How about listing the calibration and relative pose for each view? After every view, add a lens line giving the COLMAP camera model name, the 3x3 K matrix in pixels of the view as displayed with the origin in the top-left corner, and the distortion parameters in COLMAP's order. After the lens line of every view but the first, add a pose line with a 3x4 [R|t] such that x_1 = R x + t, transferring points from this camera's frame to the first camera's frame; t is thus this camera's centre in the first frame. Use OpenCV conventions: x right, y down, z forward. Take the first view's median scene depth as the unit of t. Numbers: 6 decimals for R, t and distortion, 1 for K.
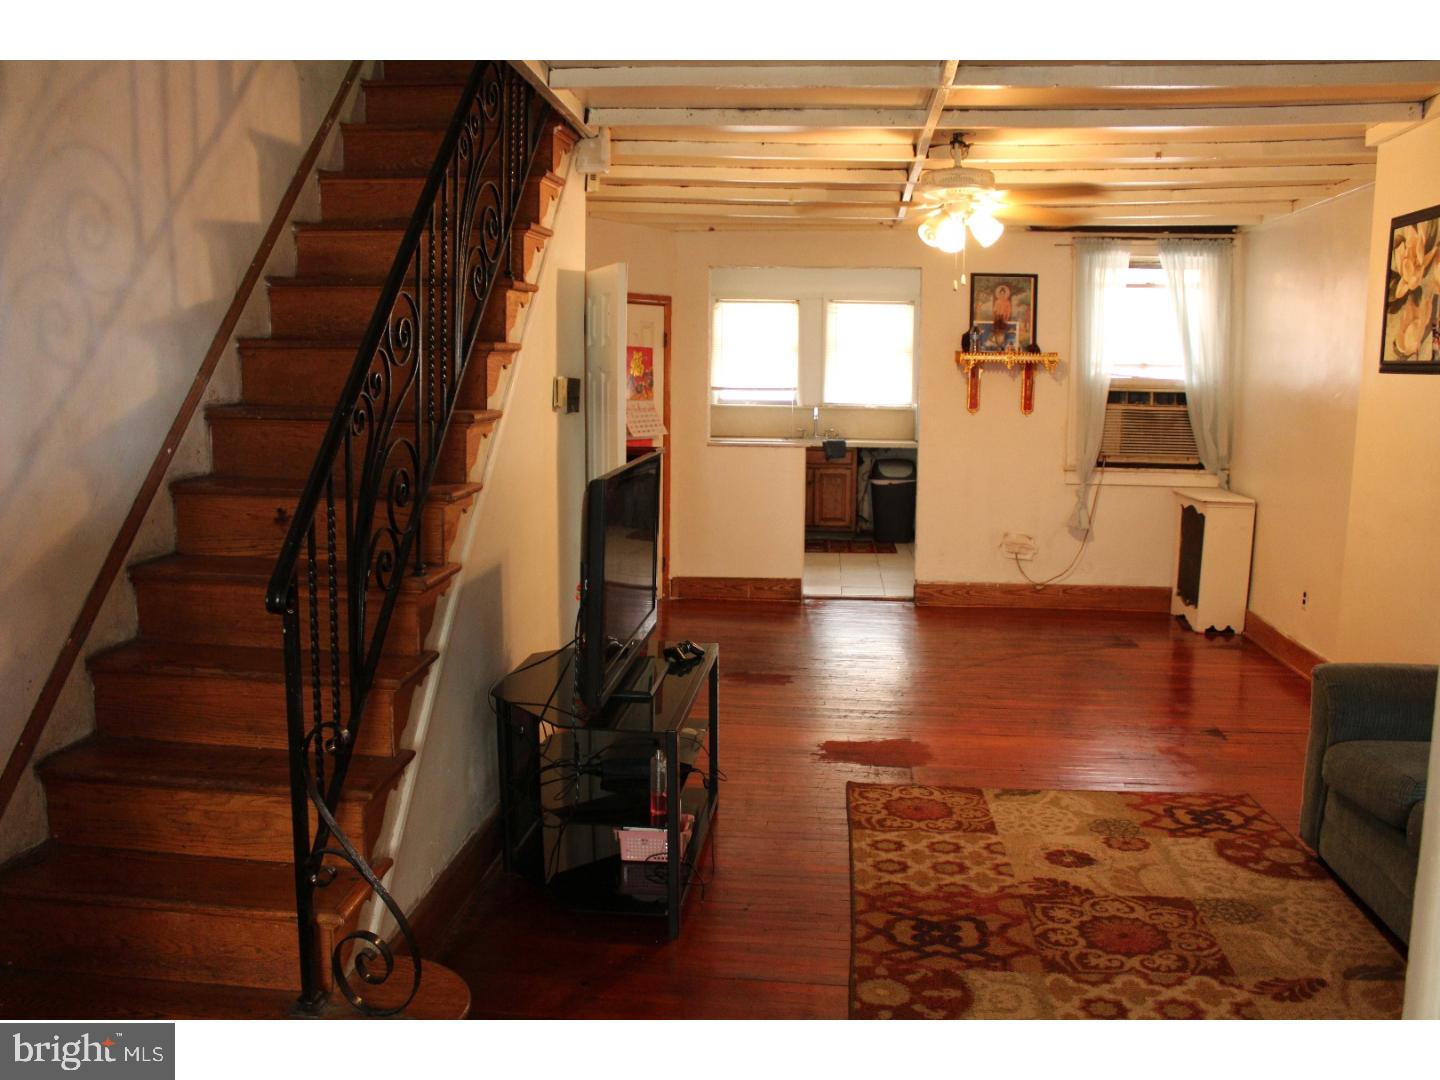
lens RADIAL K [[1196.3, 0, 701.4], [0, 1196.3, 542.8], [0, 0, 1]] dist [-0.171904, 0.144671]
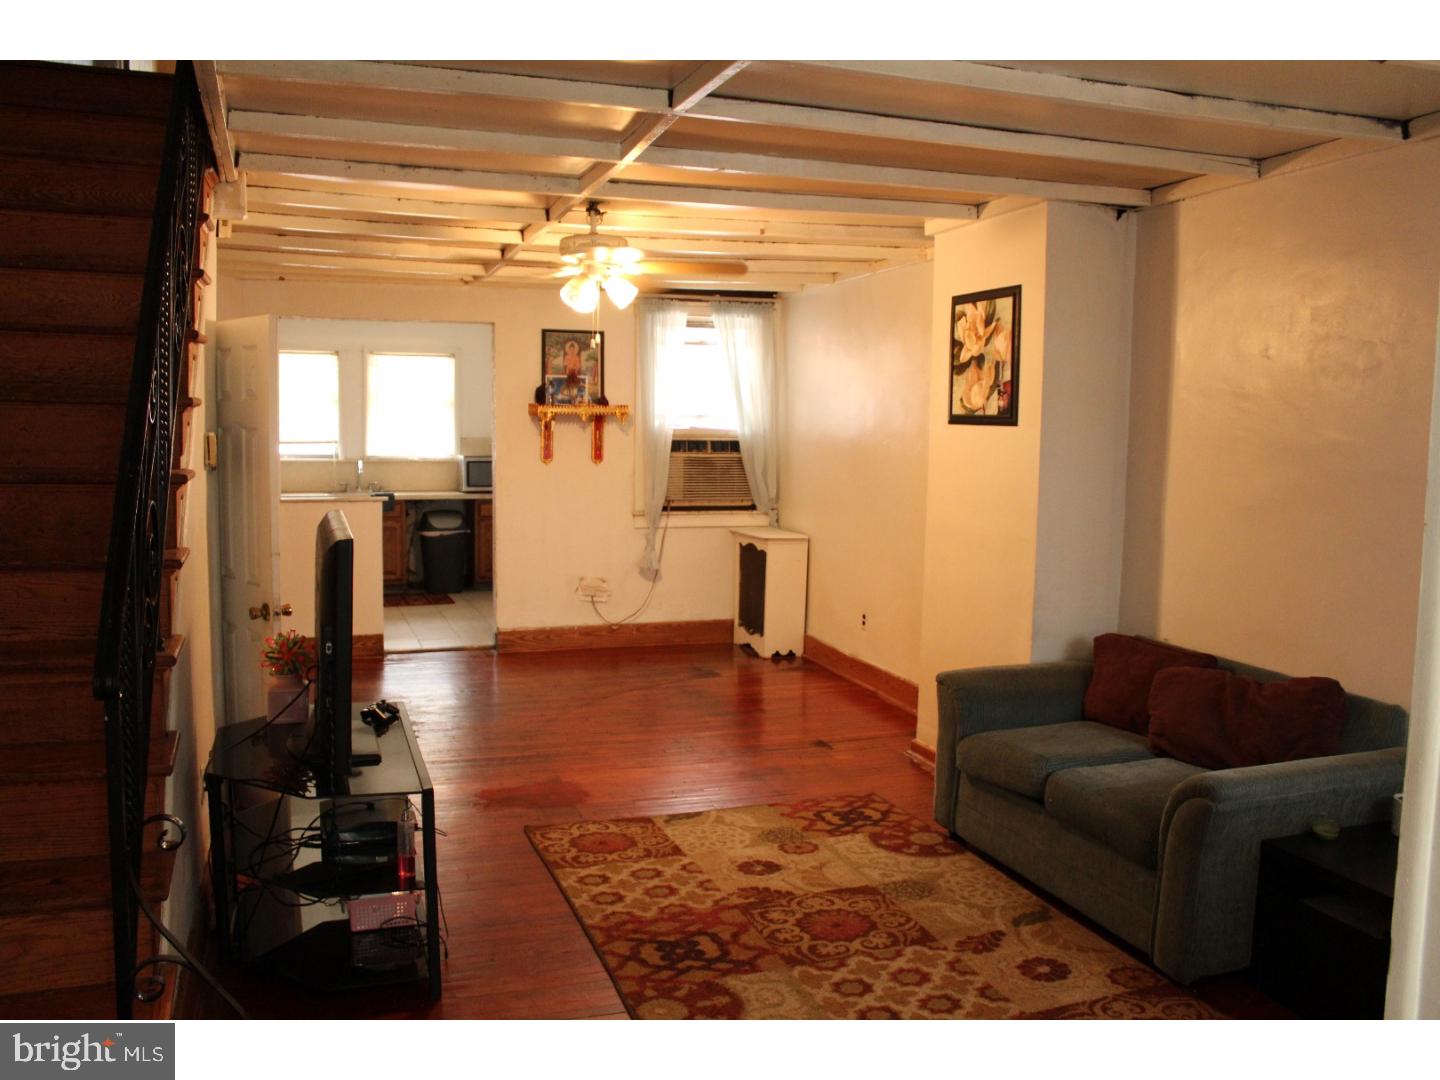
lens RADIAL K [[1196.3, 0, 701.4], [0, 1196.3, 542.8], [0, 0, 1]] dist [-0.171904, 0.144671]
pose [[0.902018, -0.038251, 0.430000, -0.118412], [0.055905, 0.998029, -0.028493, -0.003280], [-0.428063, 0.049741, 0.902379, 0.002880]]
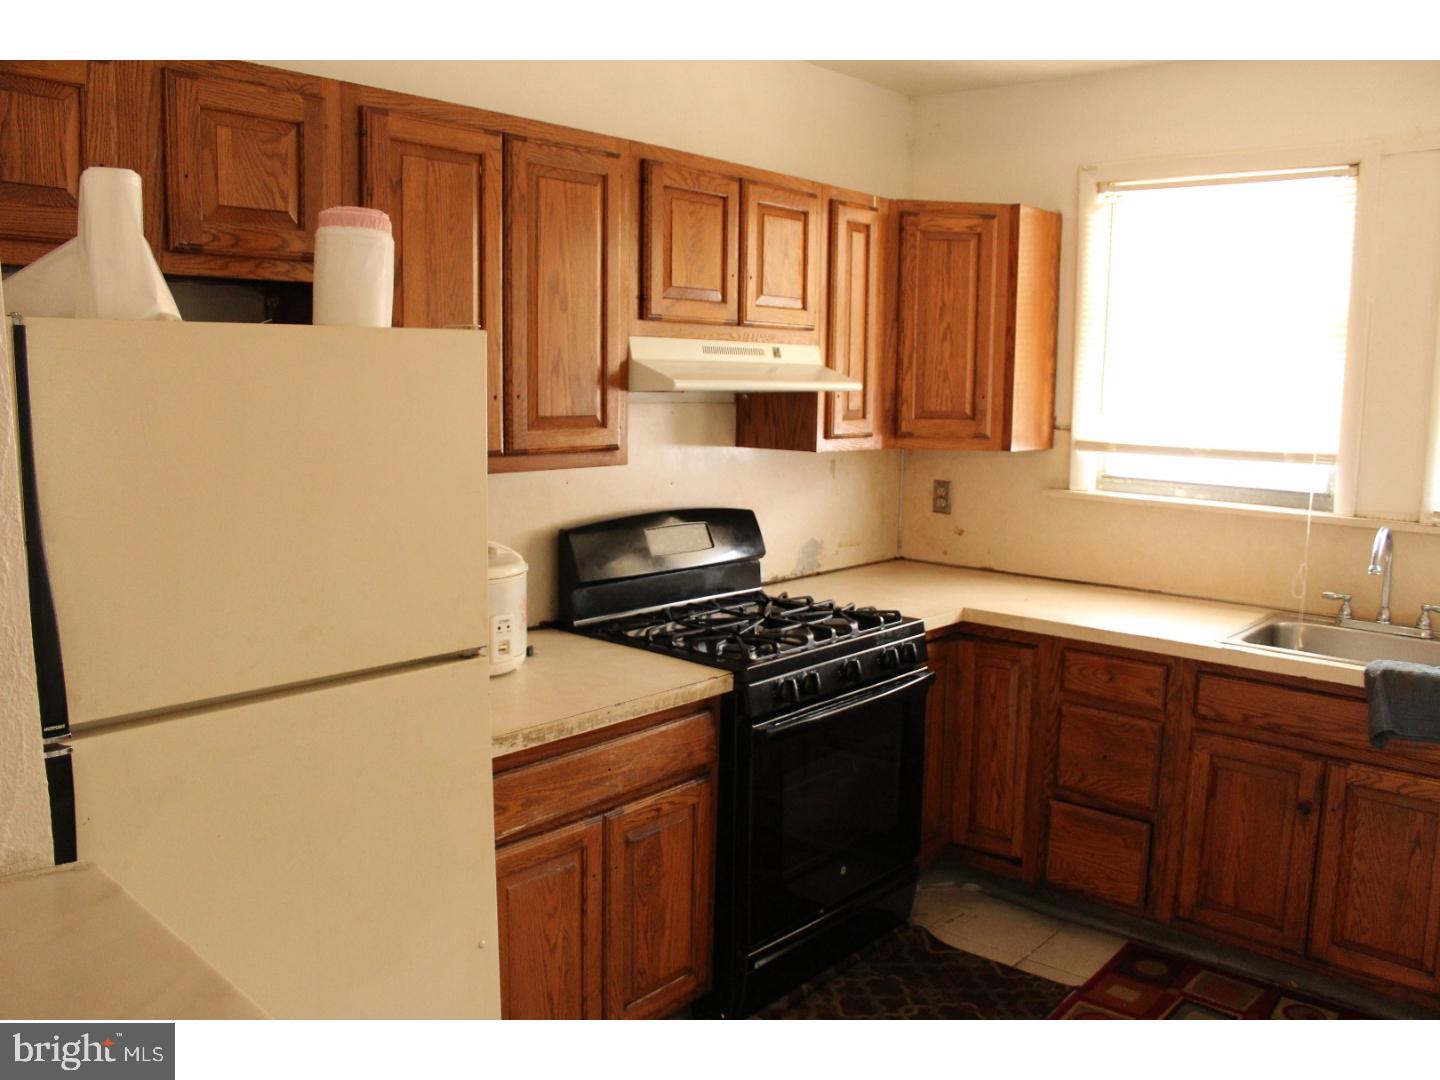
lens RADIAL K [[1196.3, 0, 701.4], [0, 1196.3, 542.8], [0, 0, 1]] dist [-0.171904, 0.144671]
pose [[0.811192, 0.084353, -0.578664, 0.204723], [-0.087715, 0.995898, 0.022212, -0.170023], [0.578164, 0.032740, 0.815264, 1.133761]]
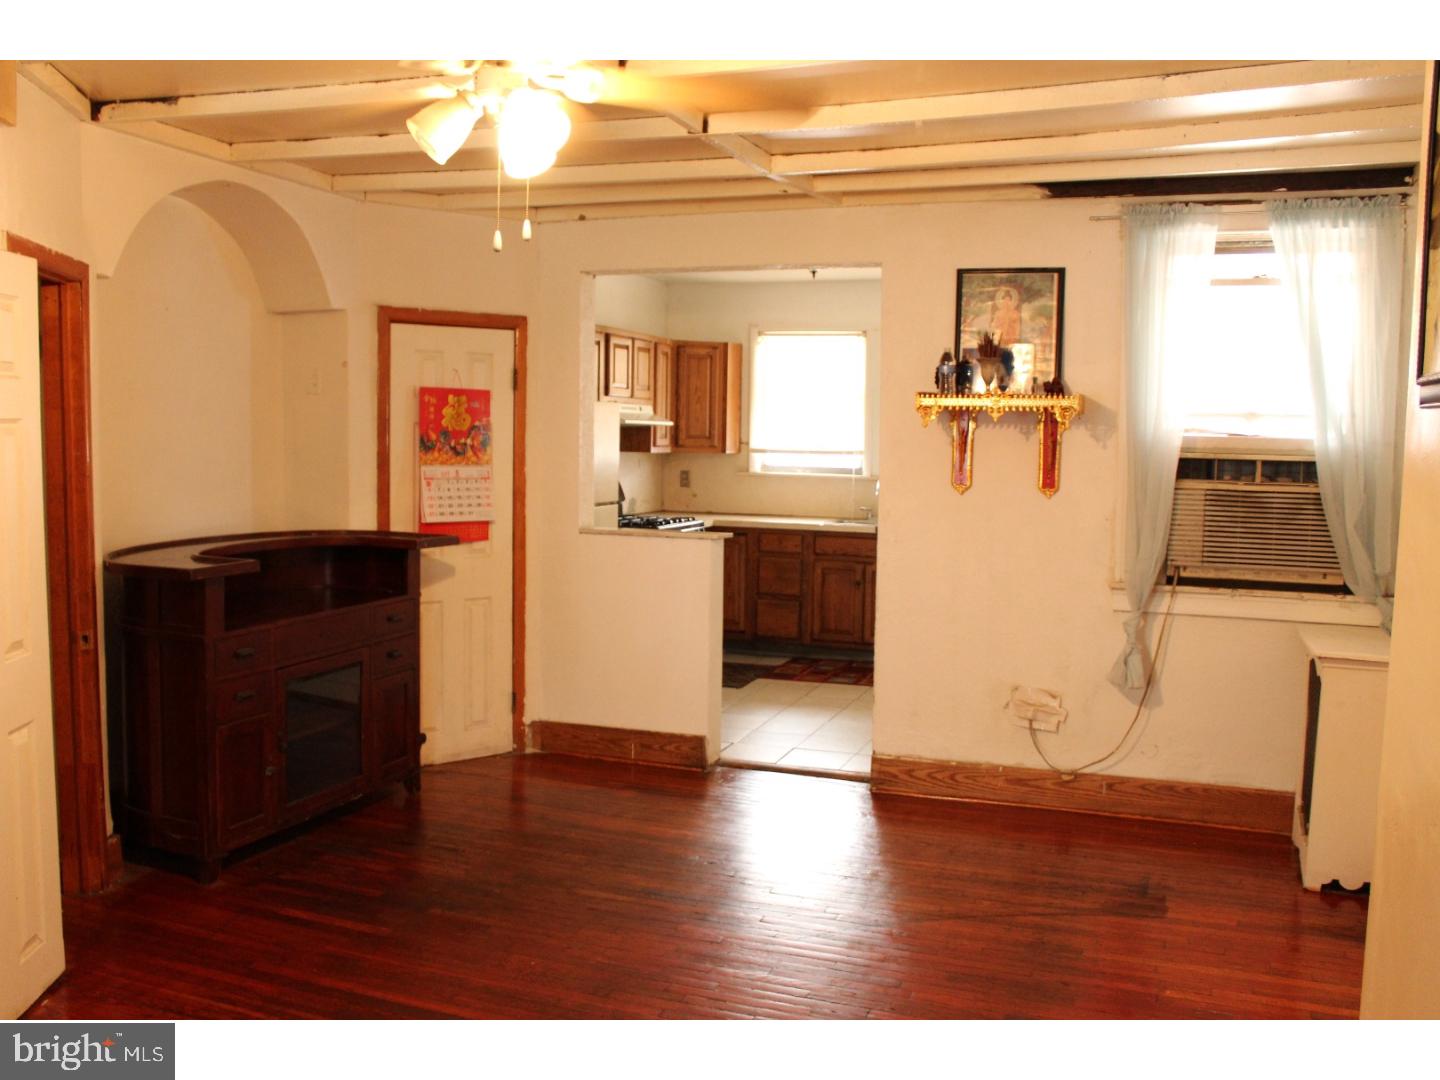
lens RADIAL K [[1288.4, 0, 720.0], [0, 1288.4, 540.0], [0, 0, 1]] dist [-0.157301, 0.149432]
pose [[0.969935, 0.028656, -0.241669, 0.318466], [-0.042974, 0.997606, -0.054182, -0.049633], [0.239538, 0.062938, 0.968845, 0.372037]]
